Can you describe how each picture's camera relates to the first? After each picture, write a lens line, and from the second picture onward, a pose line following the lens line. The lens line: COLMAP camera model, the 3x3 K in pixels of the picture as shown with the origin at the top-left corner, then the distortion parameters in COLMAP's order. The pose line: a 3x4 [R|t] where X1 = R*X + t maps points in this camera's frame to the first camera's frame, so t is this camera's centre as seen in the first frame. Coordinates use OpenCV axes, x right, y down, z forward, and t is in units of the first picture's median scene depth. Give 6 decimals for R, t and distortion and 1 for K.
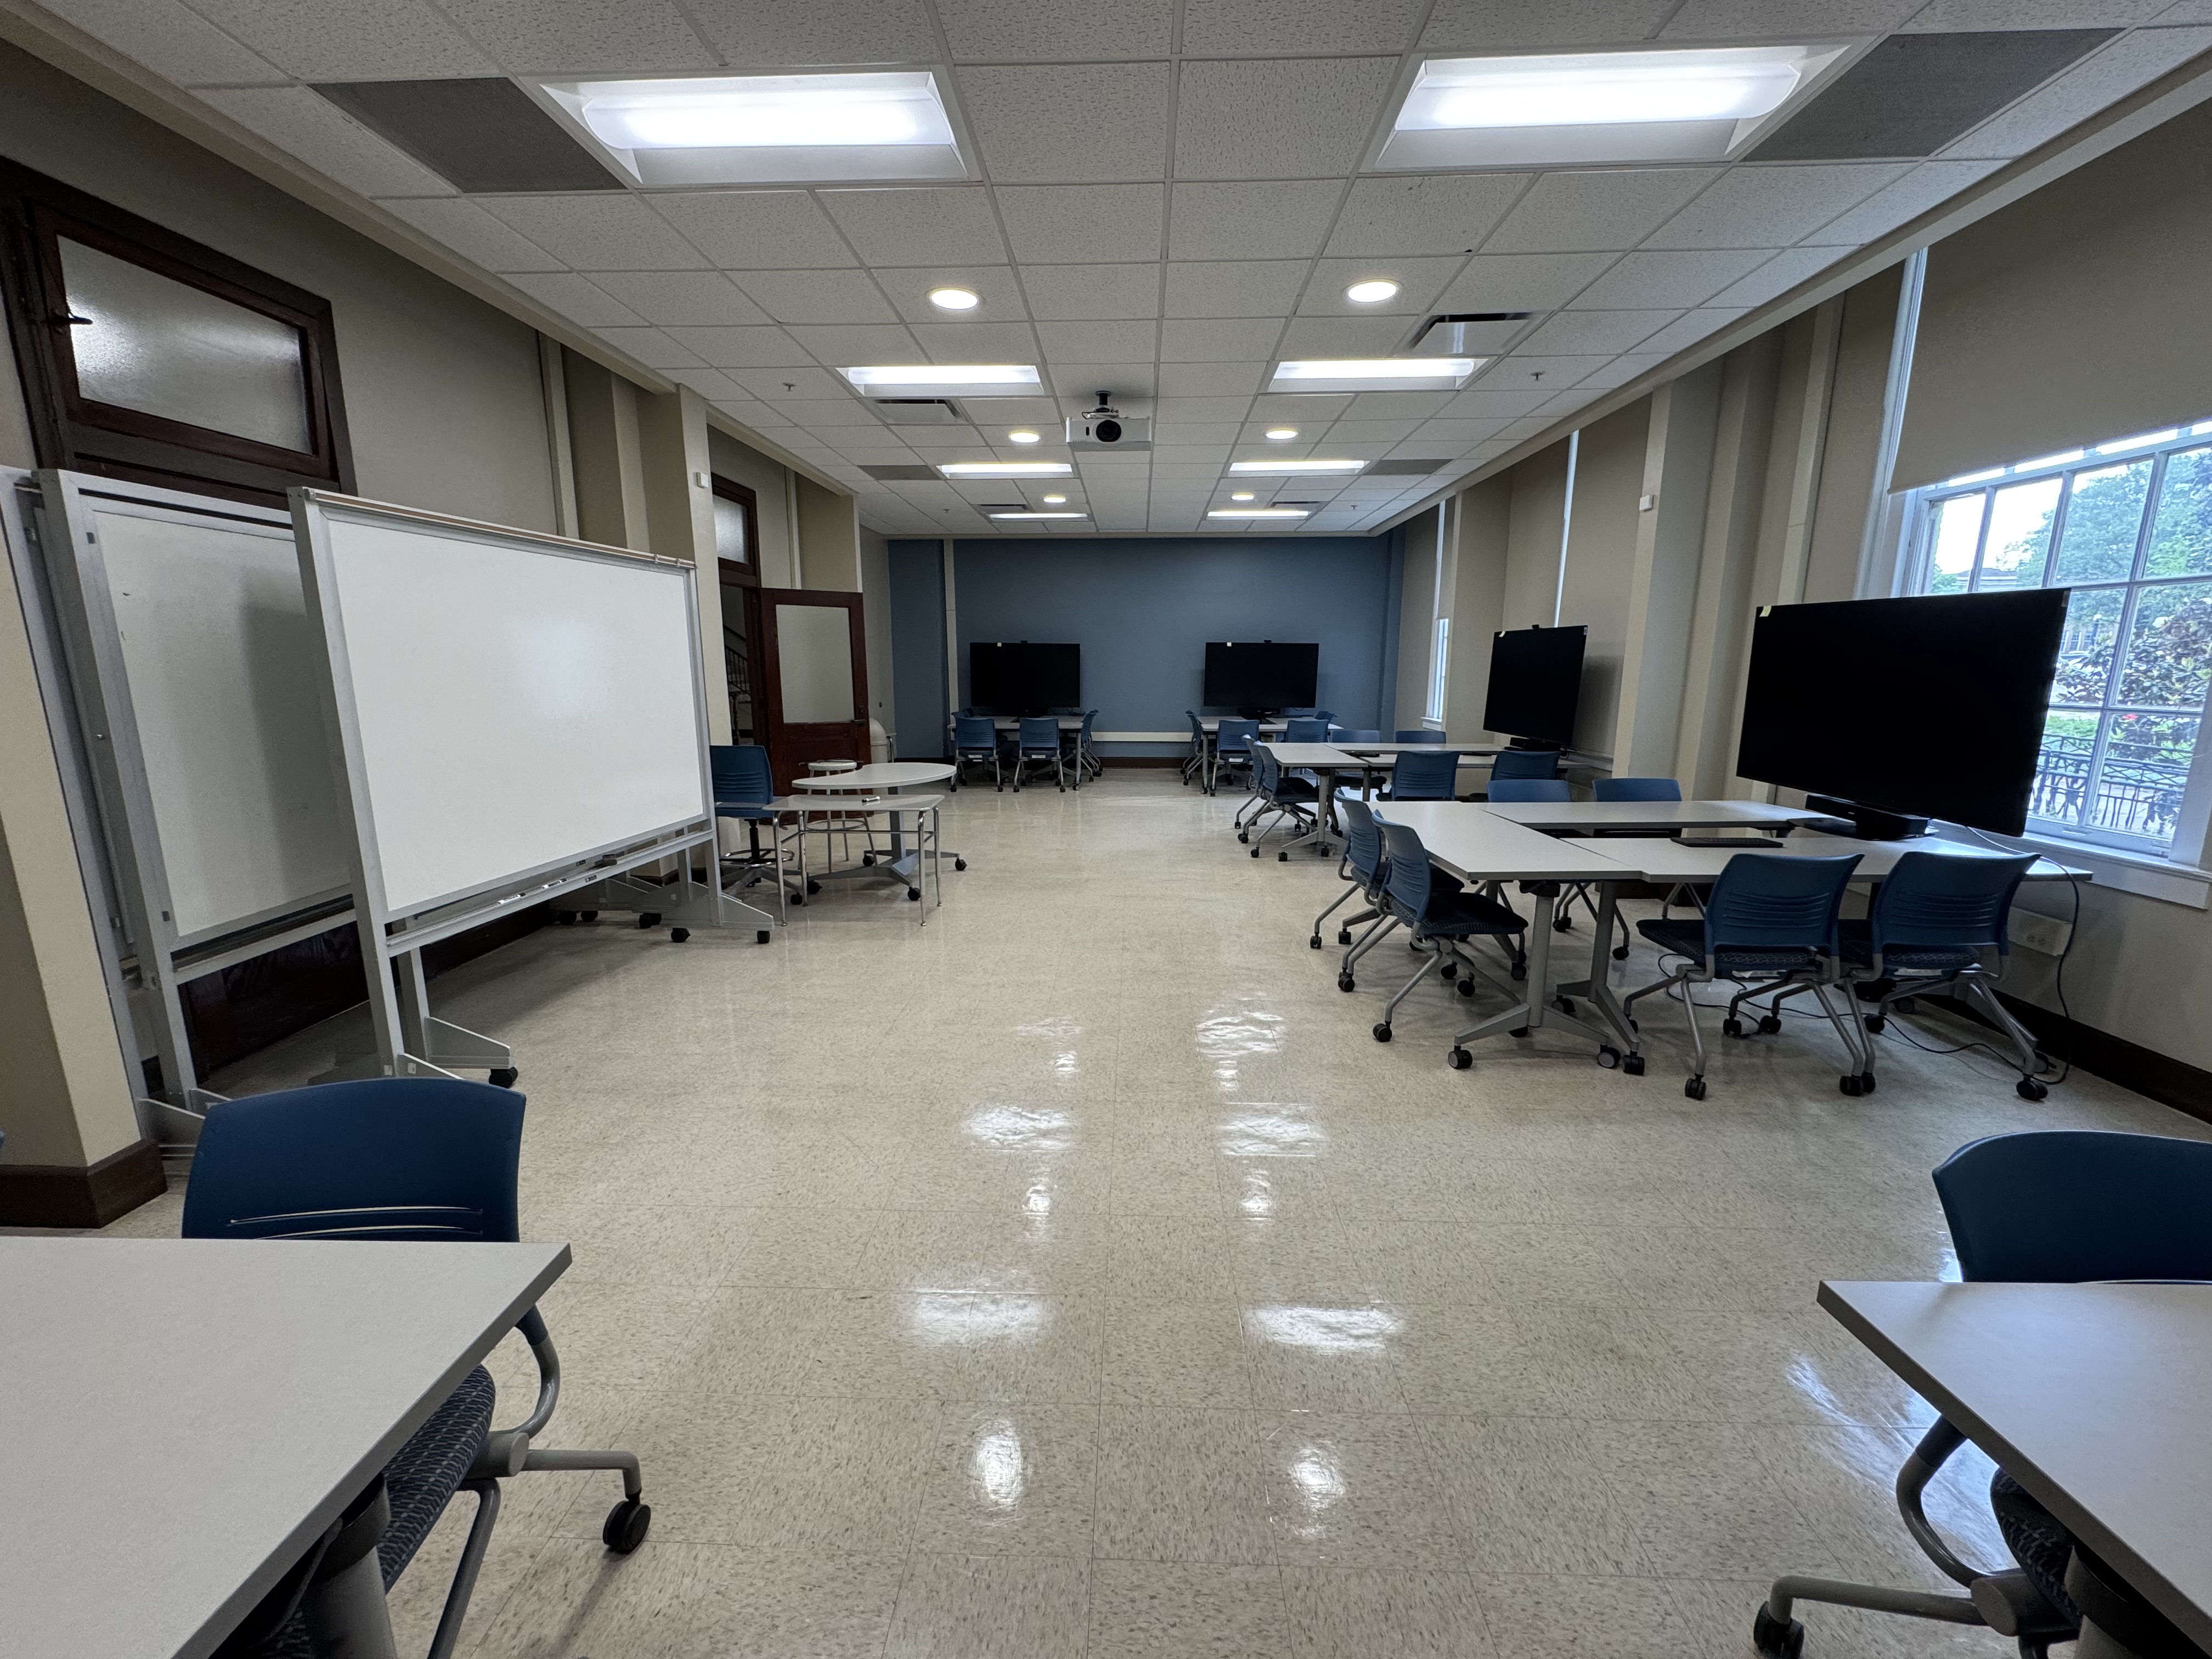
lens RADIAL K [[879.3, 0, 1100.6], [0, 879.3, 814.2], [0, 0, 1]] dist [0.001603, 0.000874]
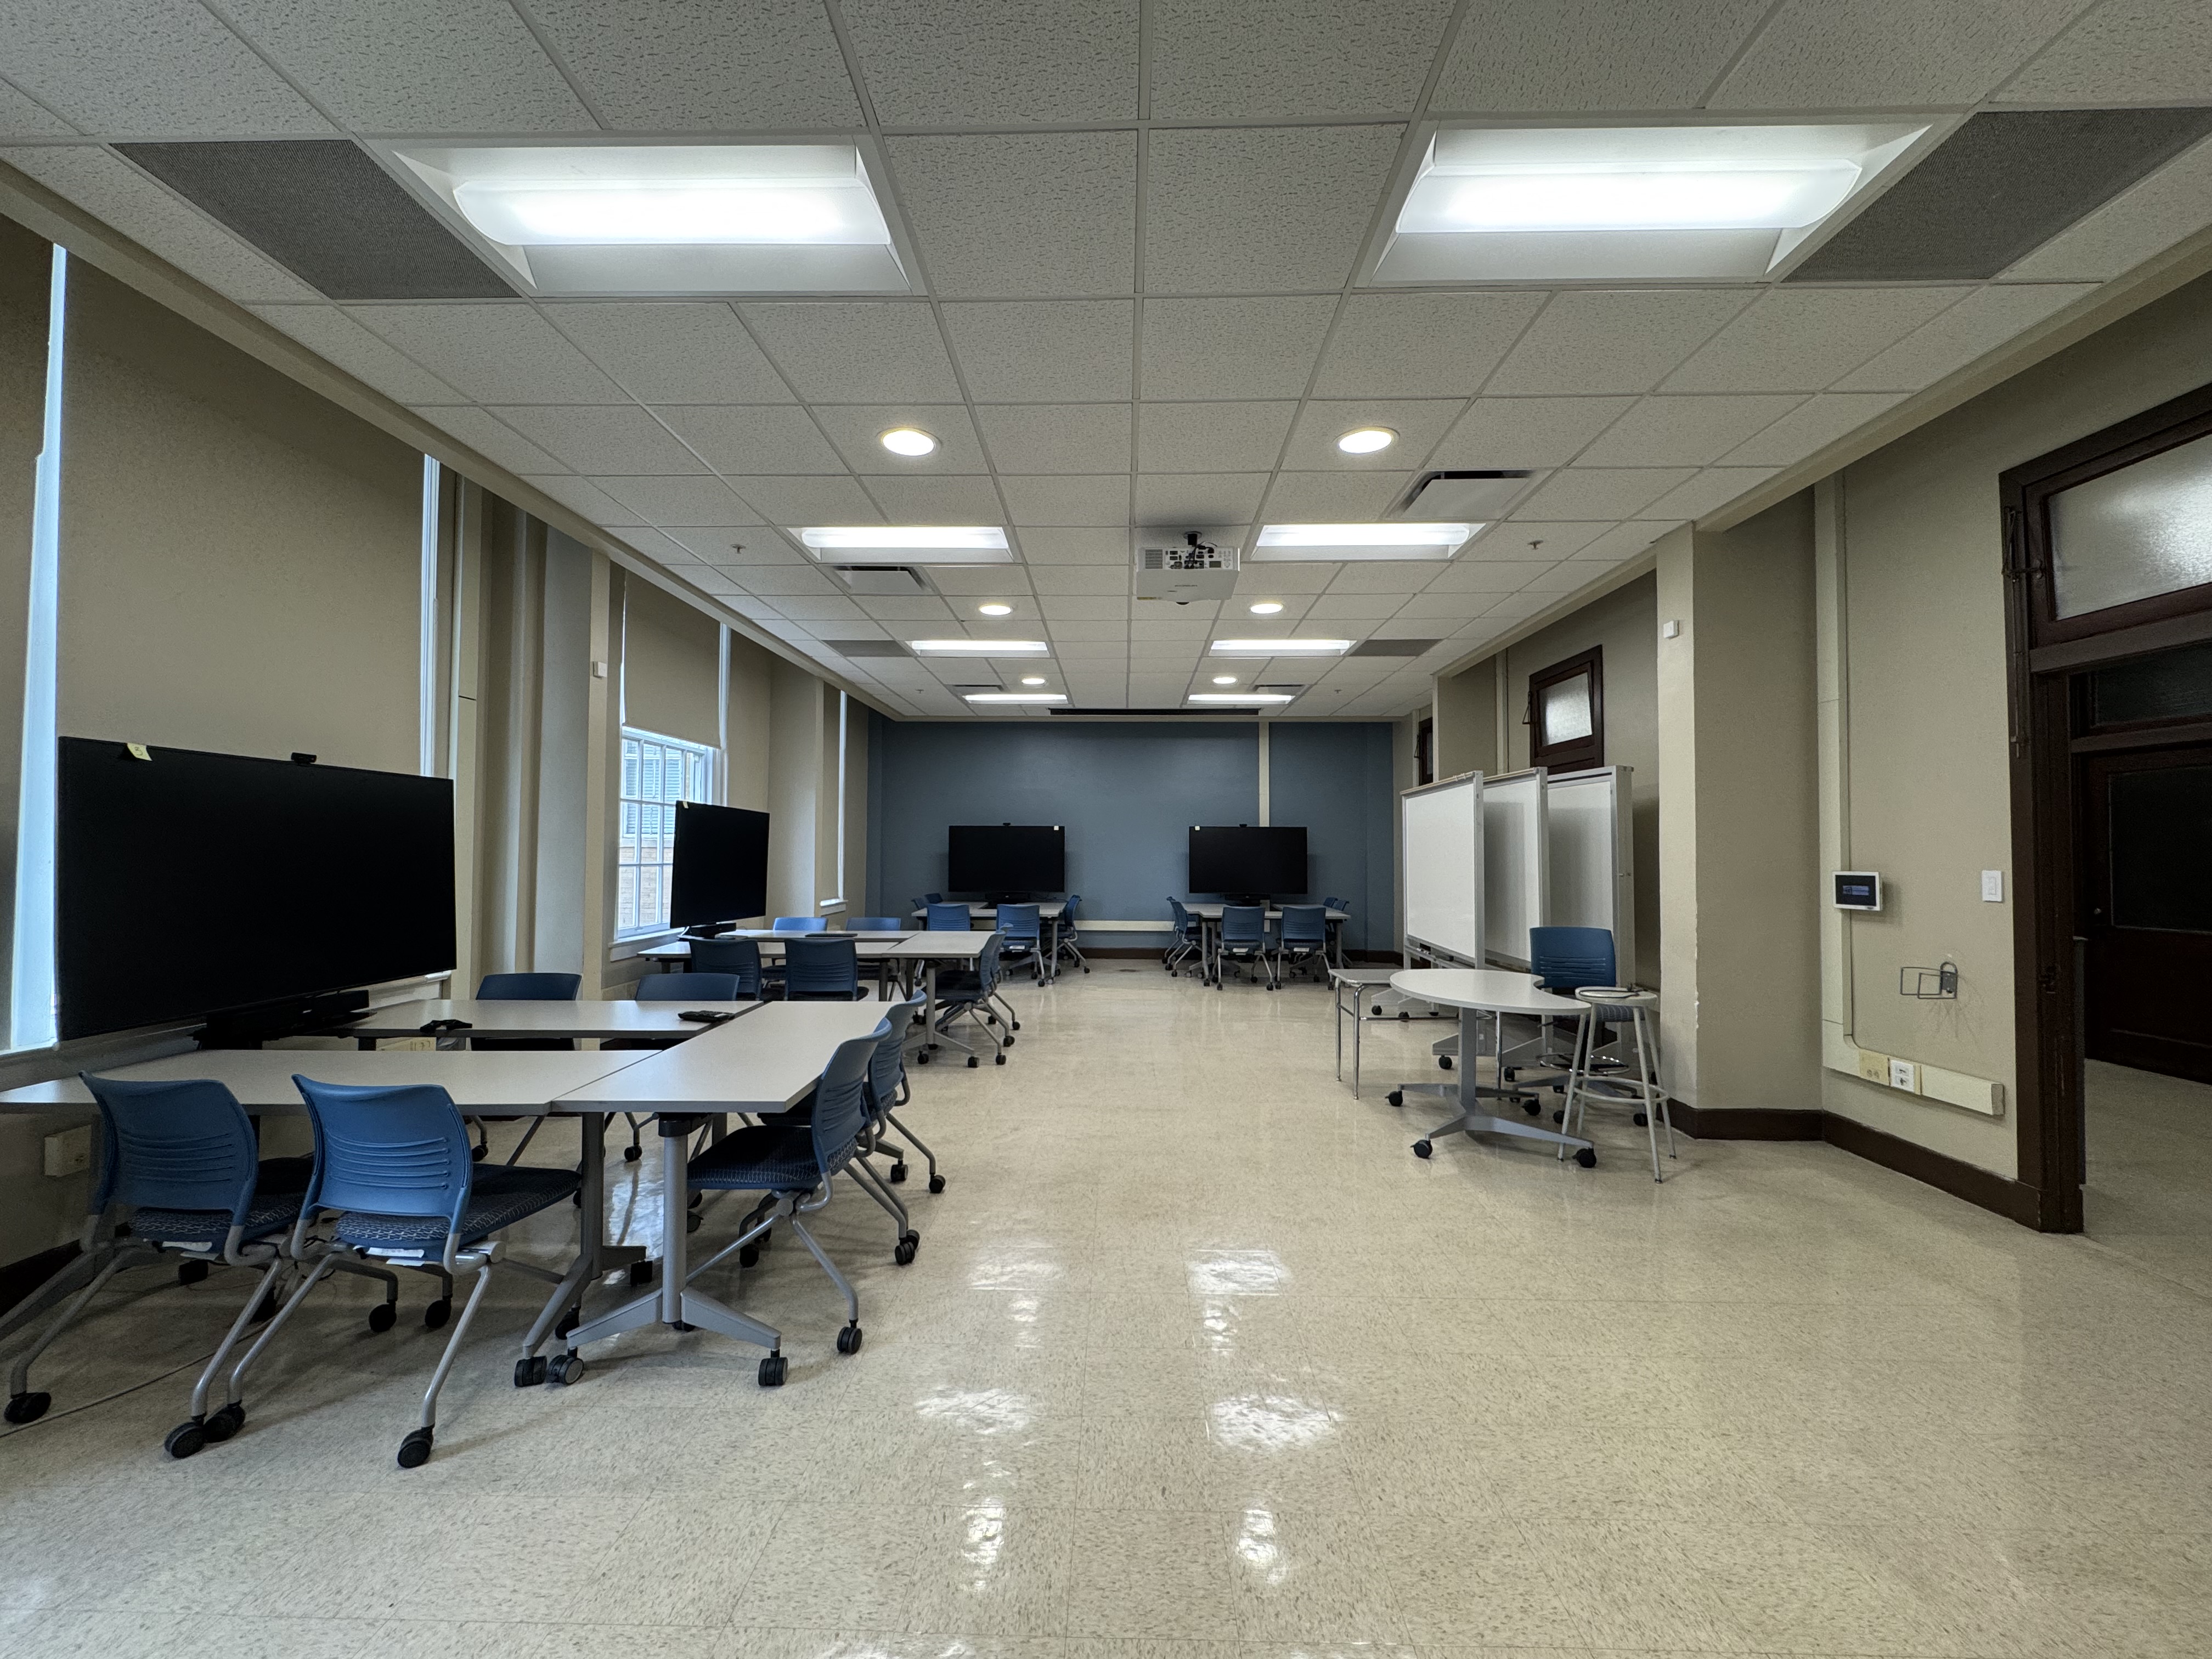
lens RADIAL K [[879.3, 0, 1099.2], [0, 879.3, 814.7], [0, 0, 1]] dist [0.001603, 0.000874]
pose [[0.999861, 0.007839, 0.014698, 0.020720], [-0.004552, 0.977341, -0.211623, -0.017409], [-0.016023, 0.211526, 0.977241, 0.171732]]
